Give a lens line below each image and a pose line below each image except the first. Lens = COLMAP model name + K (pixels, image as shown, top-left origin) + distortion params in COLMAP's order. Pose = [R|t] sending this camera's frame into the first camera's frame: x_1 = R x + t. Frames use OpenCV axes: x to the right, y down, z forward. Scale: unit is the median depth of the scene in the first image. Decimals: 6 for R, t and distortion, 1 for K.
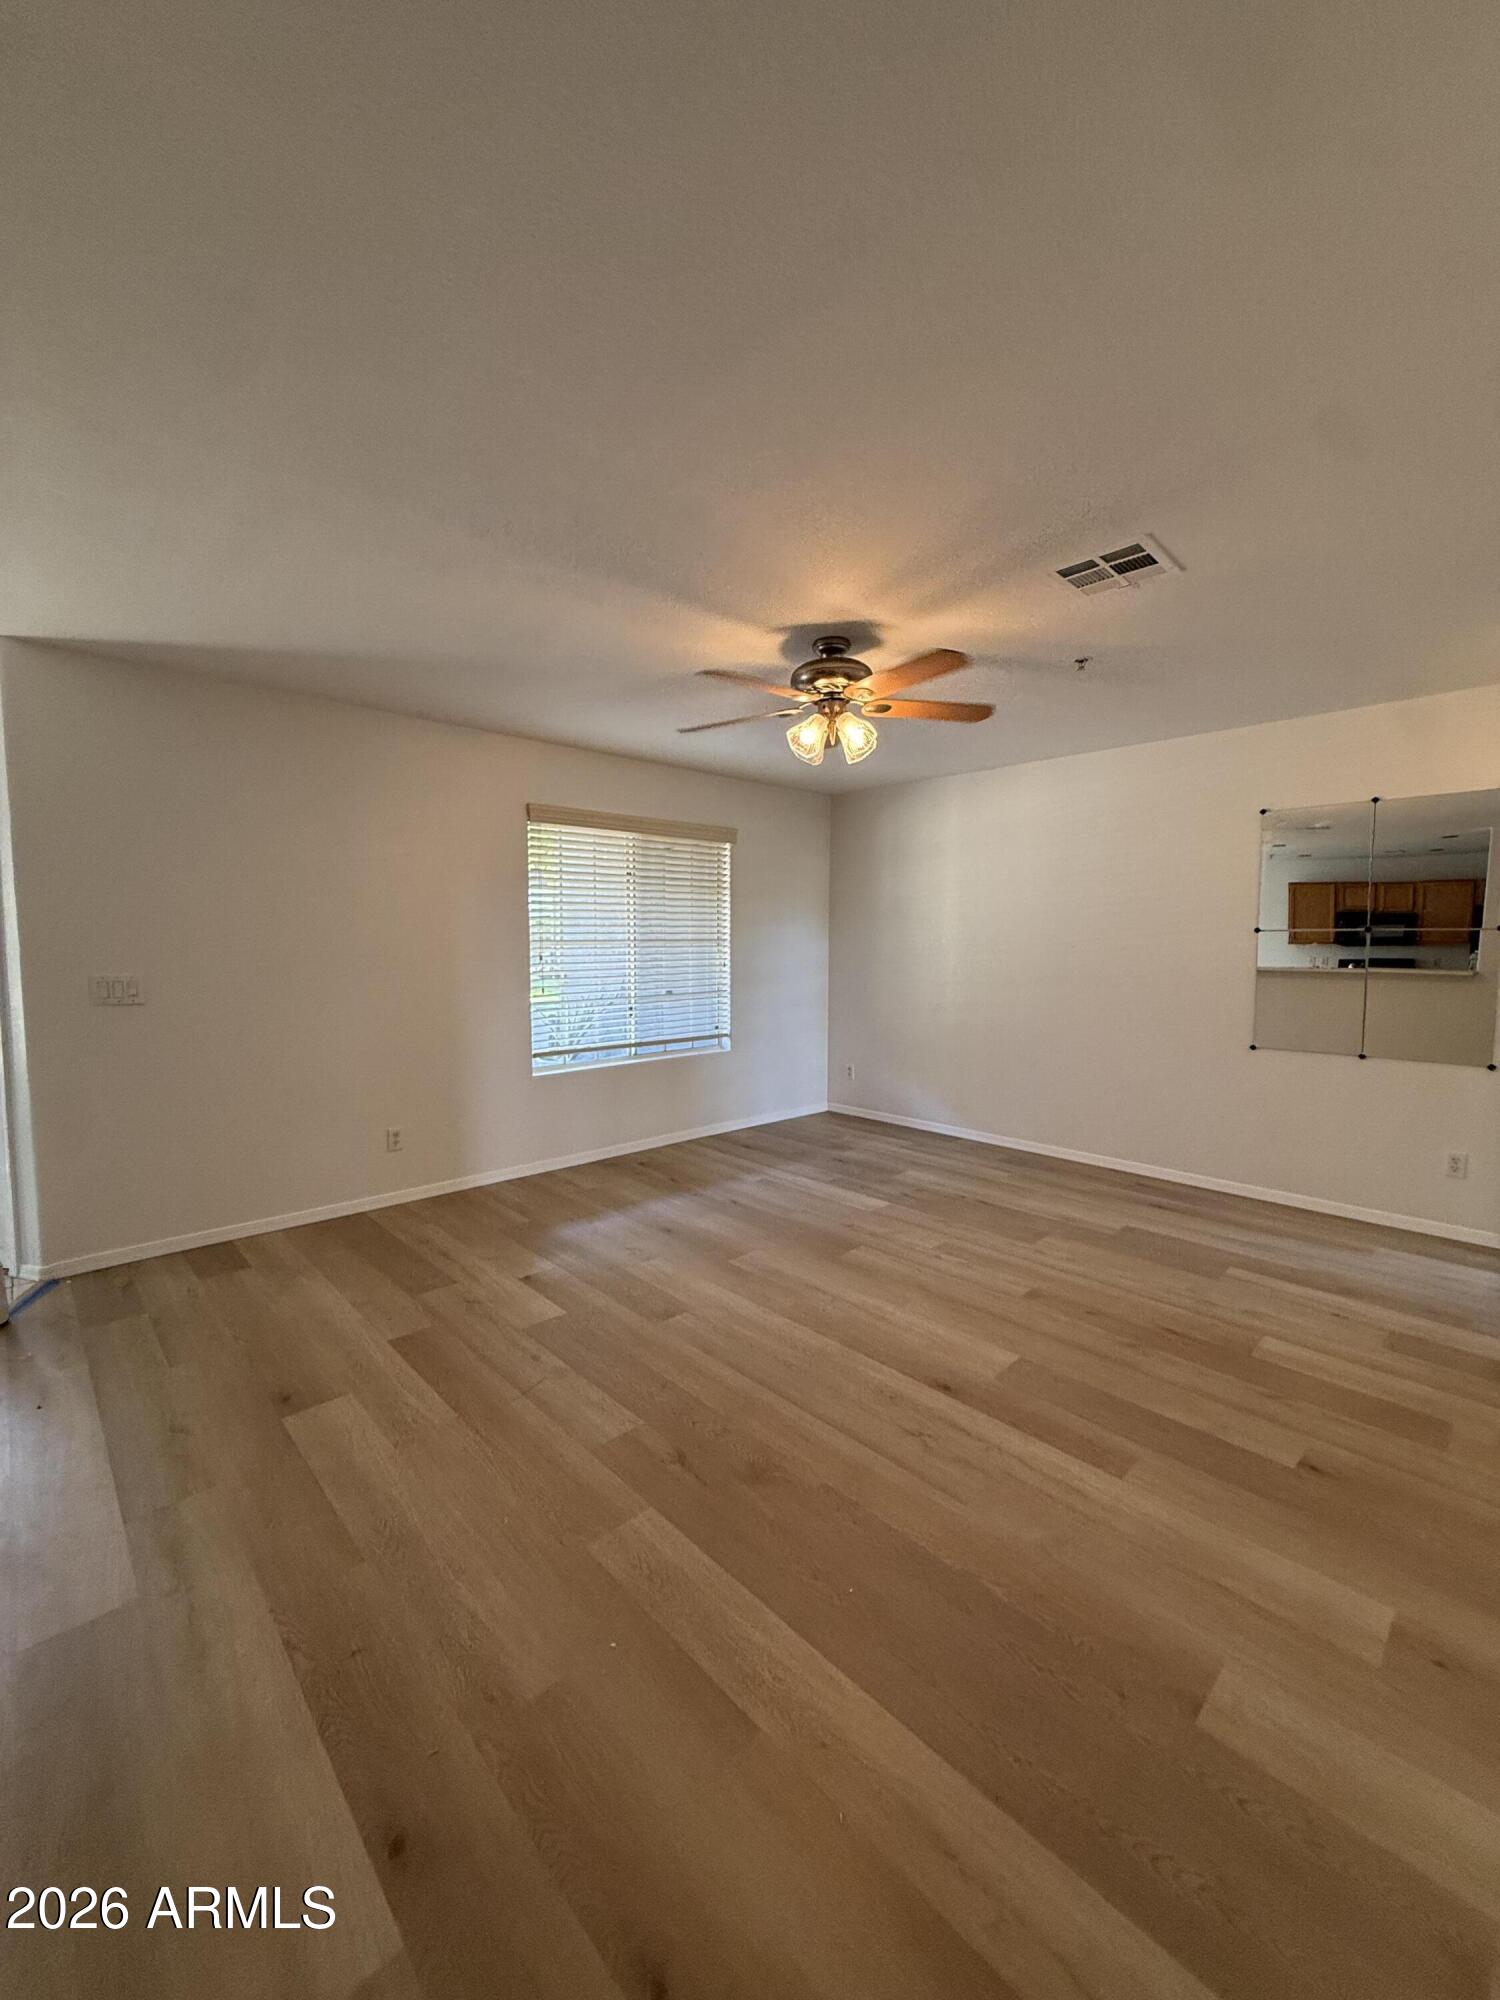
lens RADIAL K [[792.6, 0, 742.2], [0, 792.6, 997.5], [0, 0, 1]] dist [-0.001721, 0.000264]
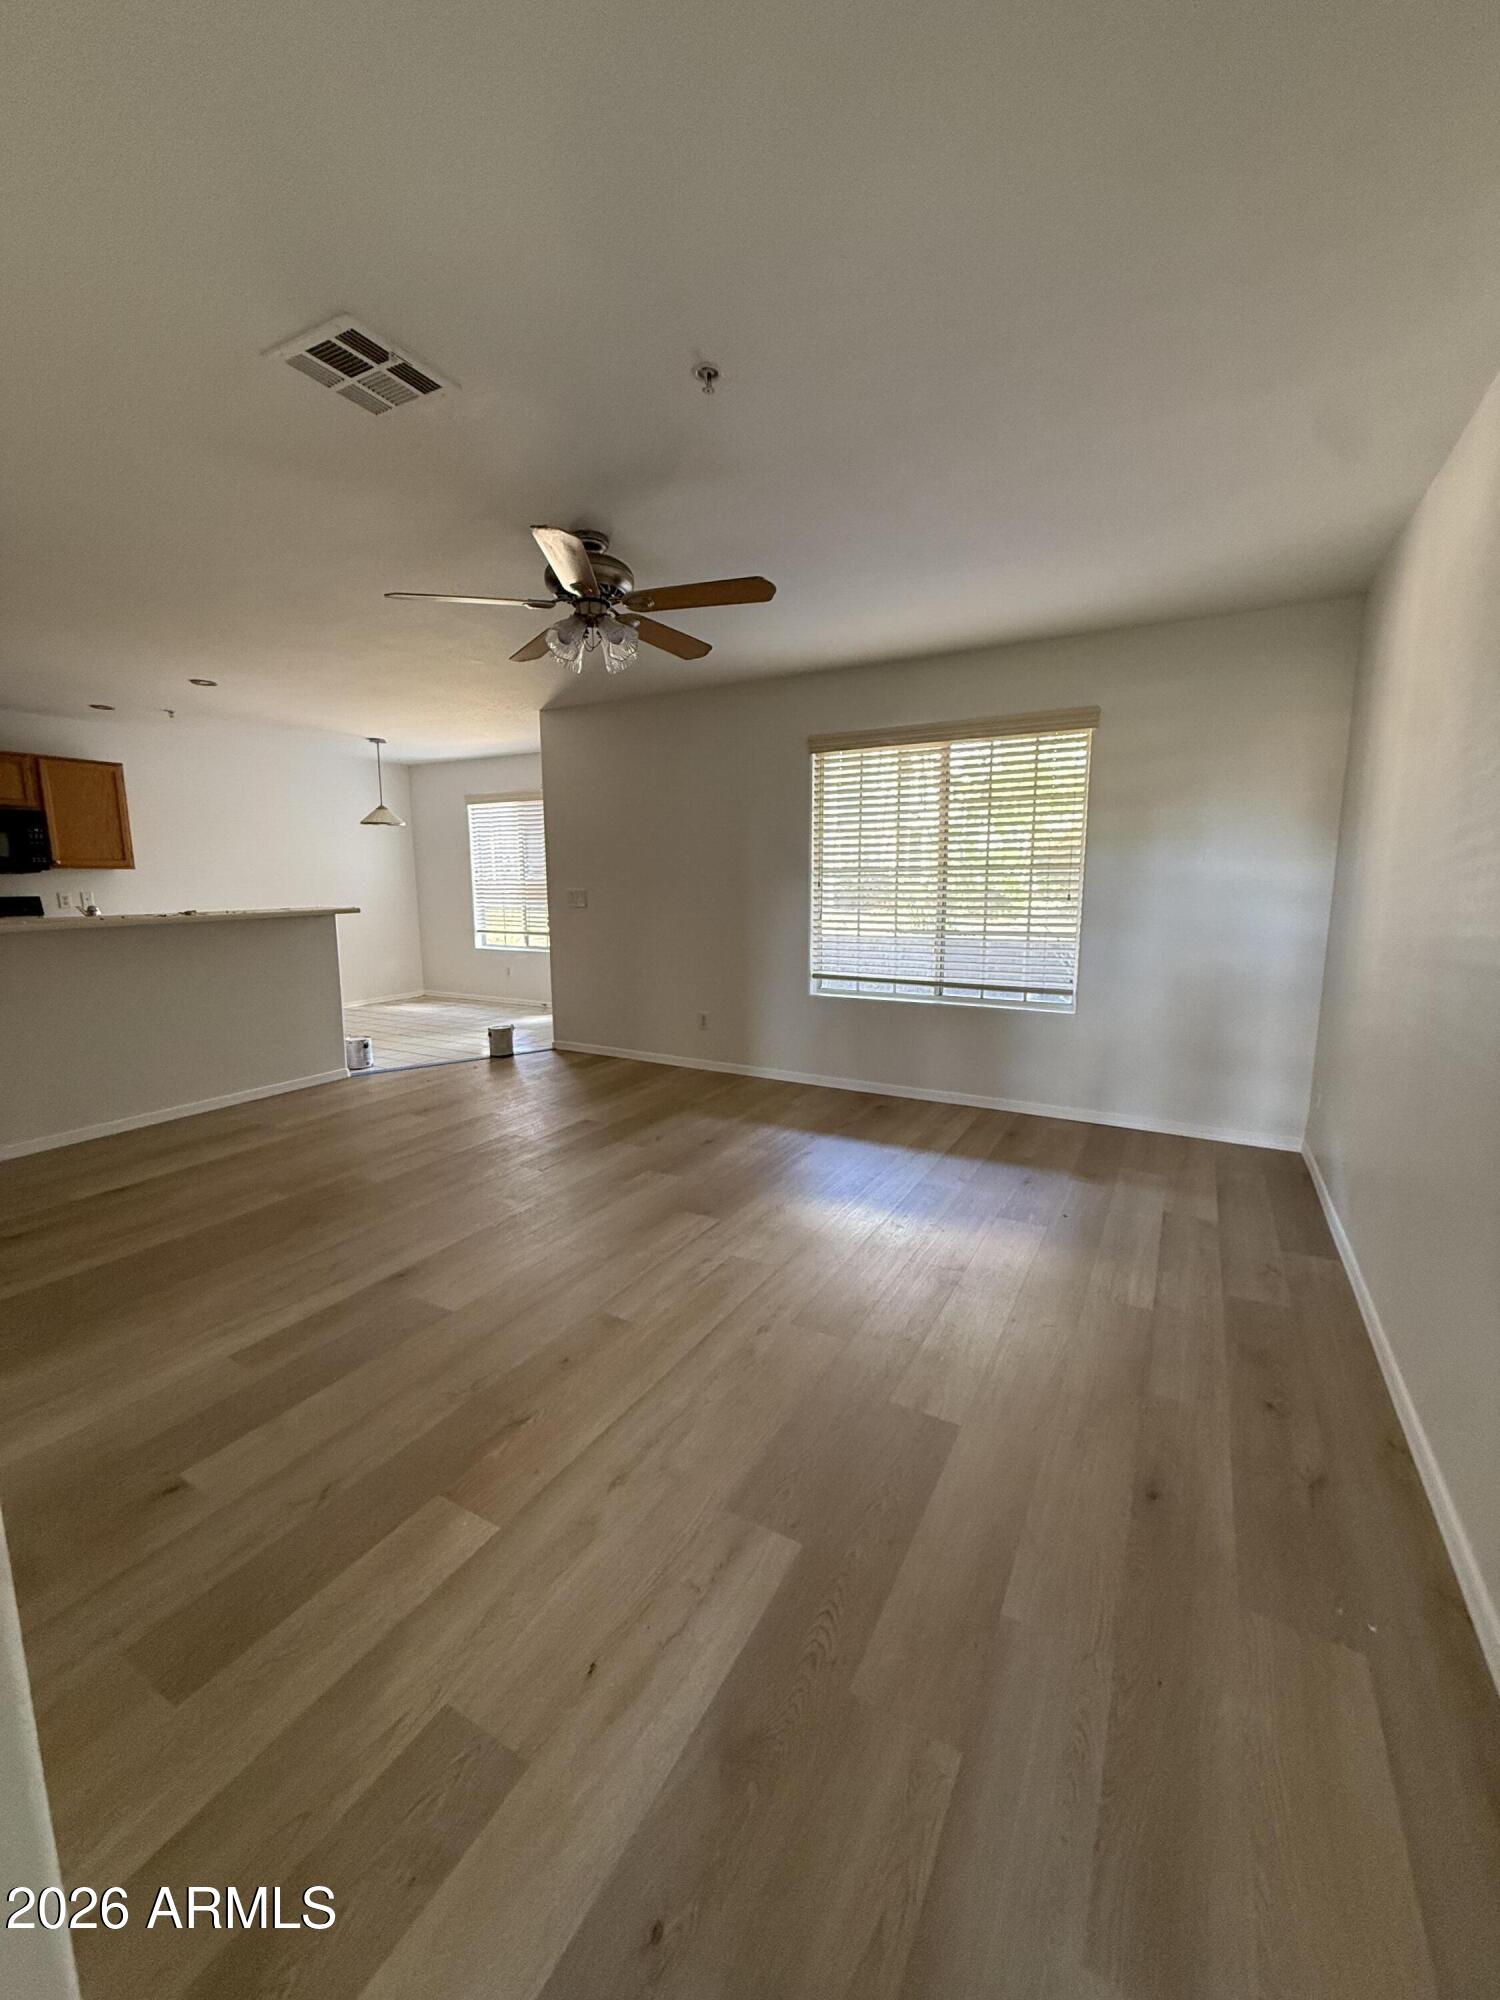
lens RADIAL K [[792.6, 0, 752.6], [0, 792.6, 999.1], [0, 0, 1]] dist [-0.001721, 0.000264]
pose [[0.297318, 0.143178, -0.943982, 0.750955], [-0.063133, 0.989477, 0.130194, -0.031346], [0.952689, 0.020887, 0.303229, 0.611743]]
